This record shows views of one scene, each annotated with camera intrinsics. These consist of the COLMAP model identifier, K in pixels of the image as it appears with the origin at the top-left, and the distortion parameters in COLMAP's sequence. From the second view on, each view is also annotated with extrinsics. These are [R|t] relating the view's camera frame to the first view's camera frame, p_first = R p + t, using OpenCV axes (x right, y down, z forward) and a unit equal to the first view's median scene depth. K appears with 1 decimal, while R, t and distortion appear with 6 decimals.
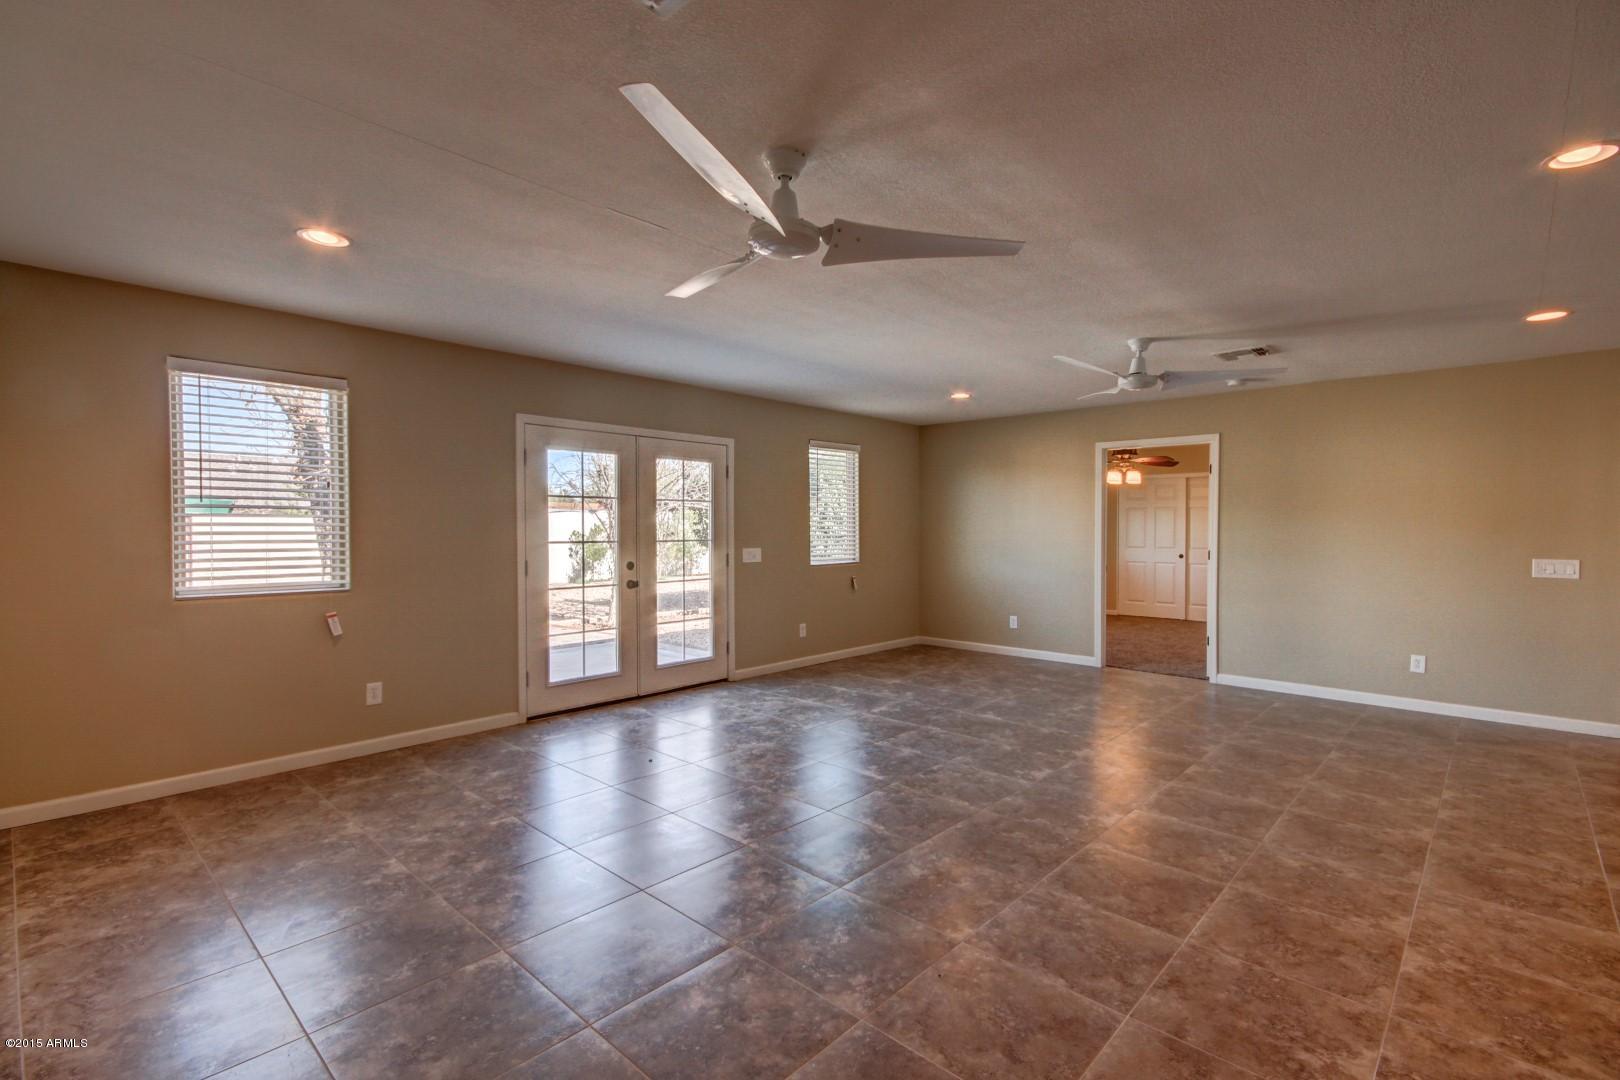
lens RADIAL K [[743.9, 0, 810.2], [0, 743.9, 545.2], [0, 0, 1]] dist [0.021440, -0.002293]
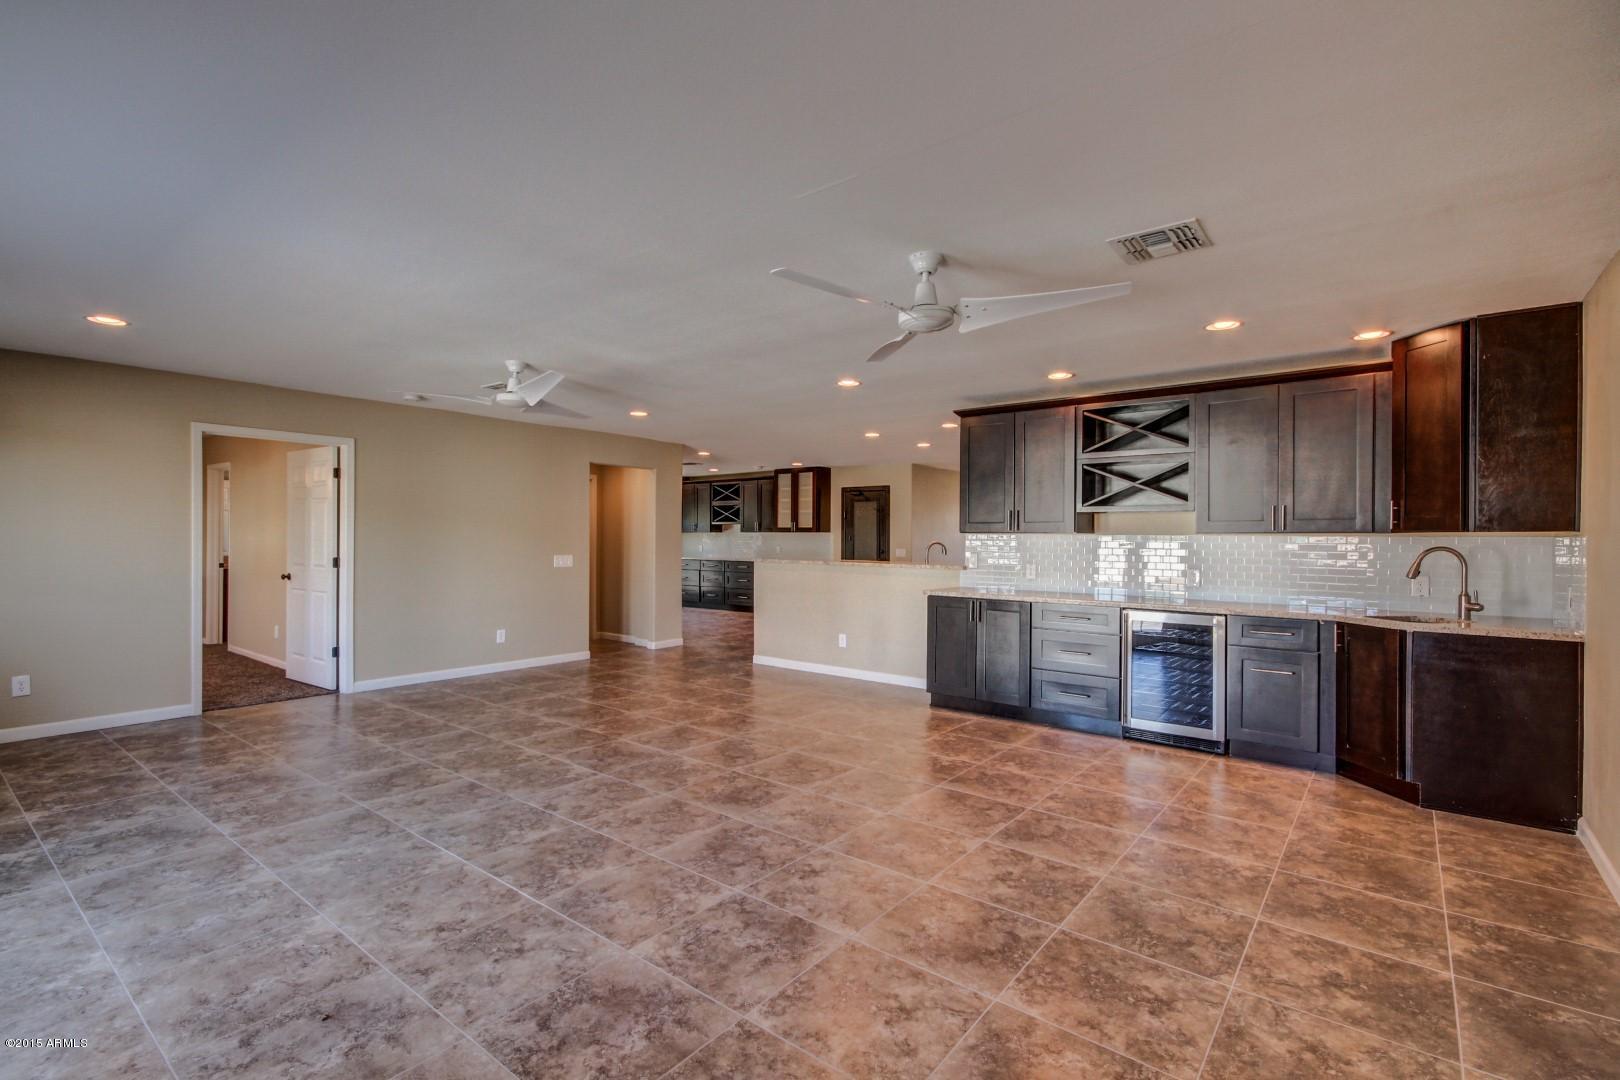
lens RADIAL K [[743.9, 0, 809.6], [0, 743.9, 541.3], [0, 0, 1]] dist [0.021440, -0.002293]
pose [[-0.086356, -0.008129, 0.996231, -0.781419], [0.016260, 0.999822, 0.009568, -0.021264], [-0.996132, 0.017025, -0.086208, 0.778250]]
